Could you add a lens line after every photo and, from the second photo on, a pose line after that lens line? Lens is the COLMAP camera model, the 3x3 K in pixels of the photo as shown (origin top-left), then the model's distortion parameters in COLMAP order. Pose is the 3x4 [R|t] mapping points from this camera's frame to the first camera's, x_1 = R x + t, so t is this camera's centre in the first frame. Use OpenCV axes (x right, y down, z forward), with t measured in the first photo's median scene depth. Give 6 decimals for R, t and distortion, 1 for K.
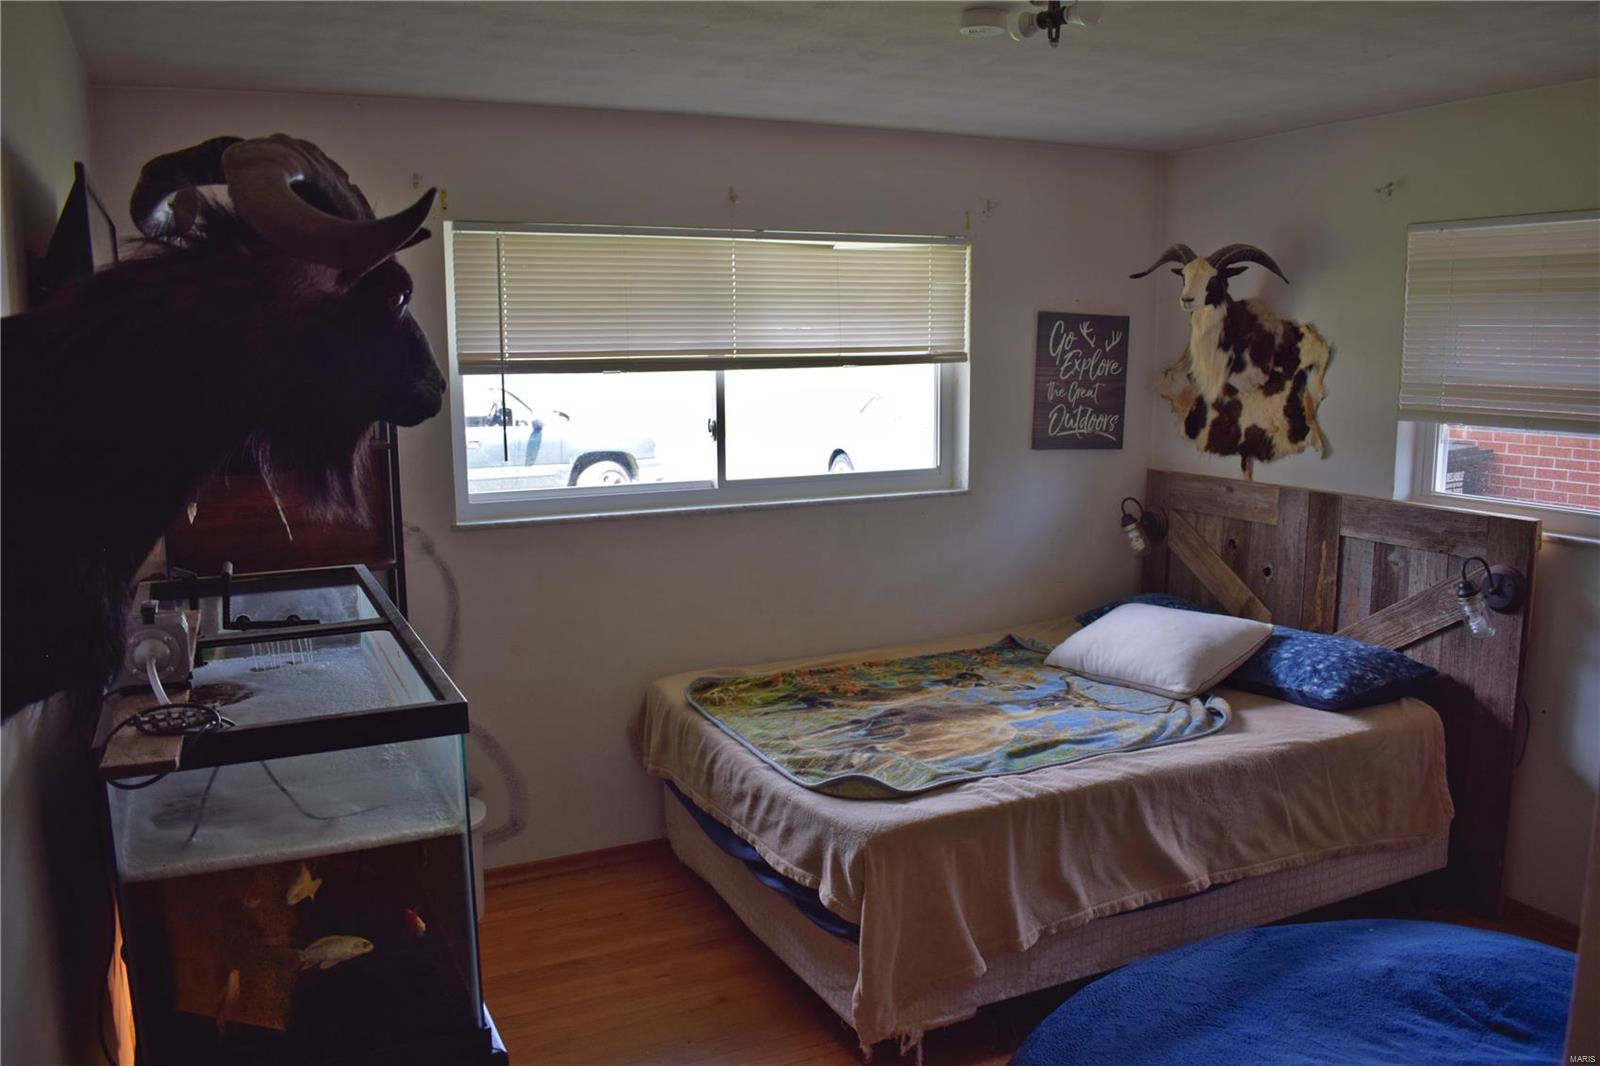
lens RADIAL K [[1245.6, 0, 800.0], [0, 1245.6, 533.0], [0, 0, 1]] dist [-0.096016, 0.015107]
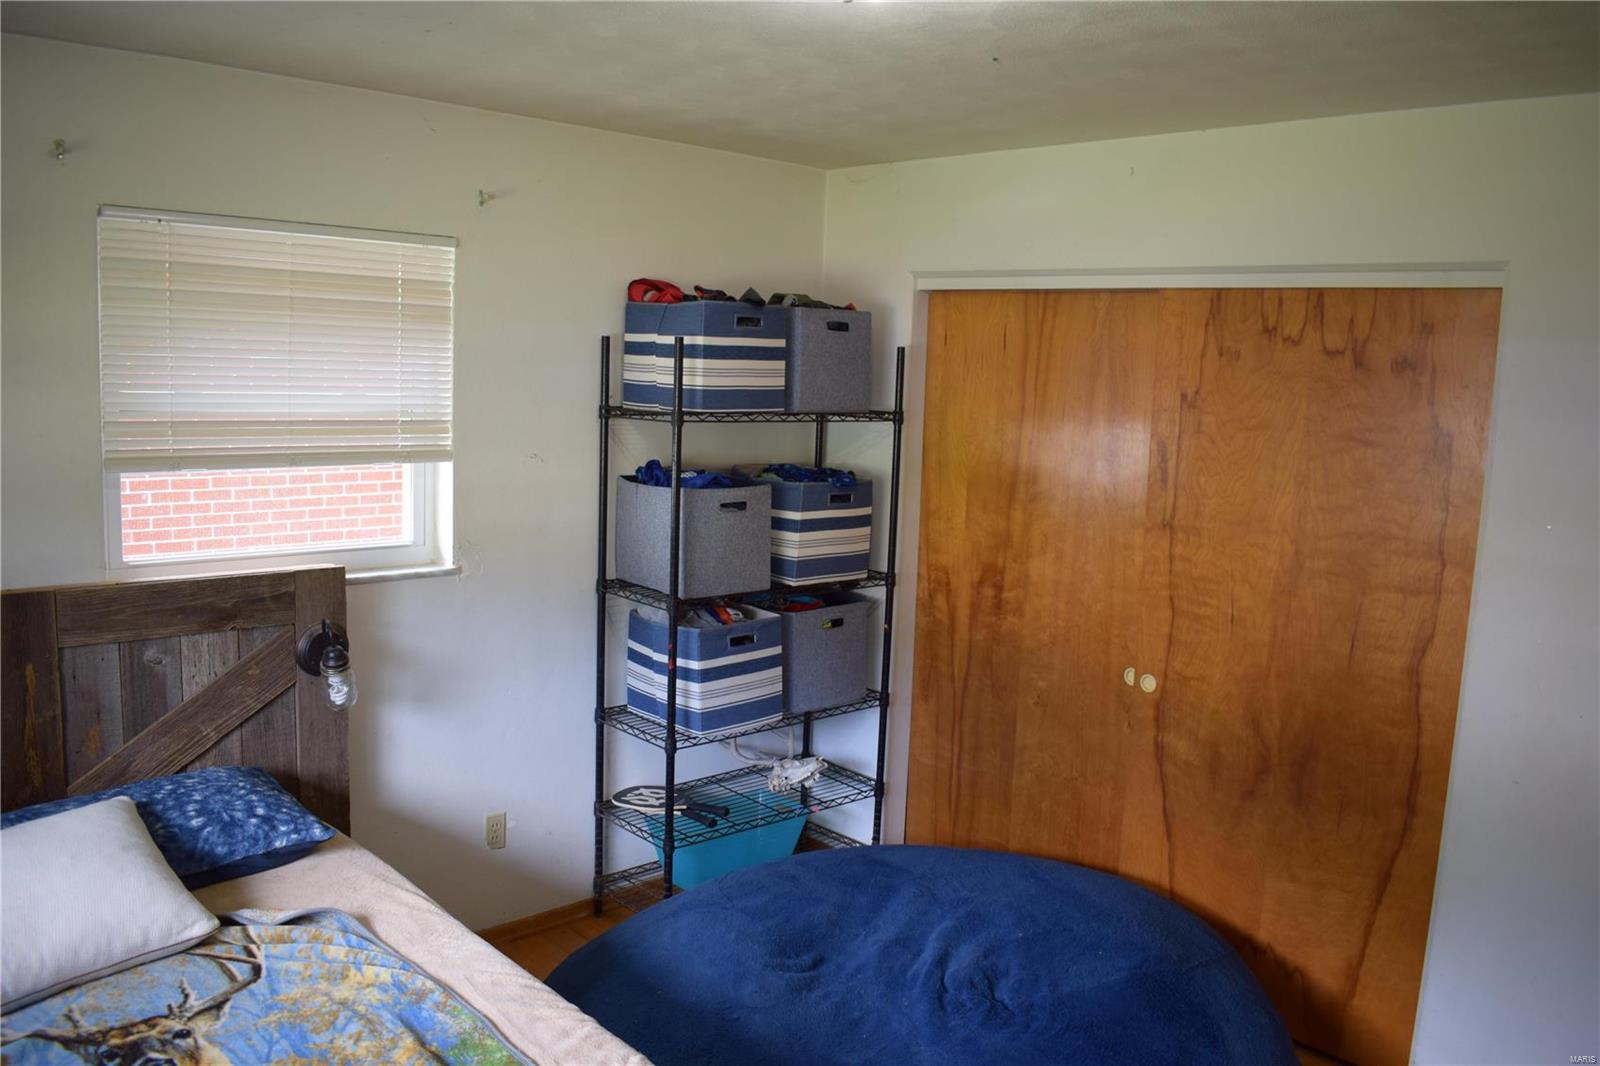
lens RADIAL K [[1245.6, 0, 800.0], [0, 1245.6, 533.0], [0, 0, 1]] dist [-0.096016, 0.015107]
pose [[-0.292288, -0.137605, 0.946379, -0.336900], [0.106508, 0.978754, 0.175207, -0.146856], [-0.950381, 0.152008, -0.271421, 0.845143]]
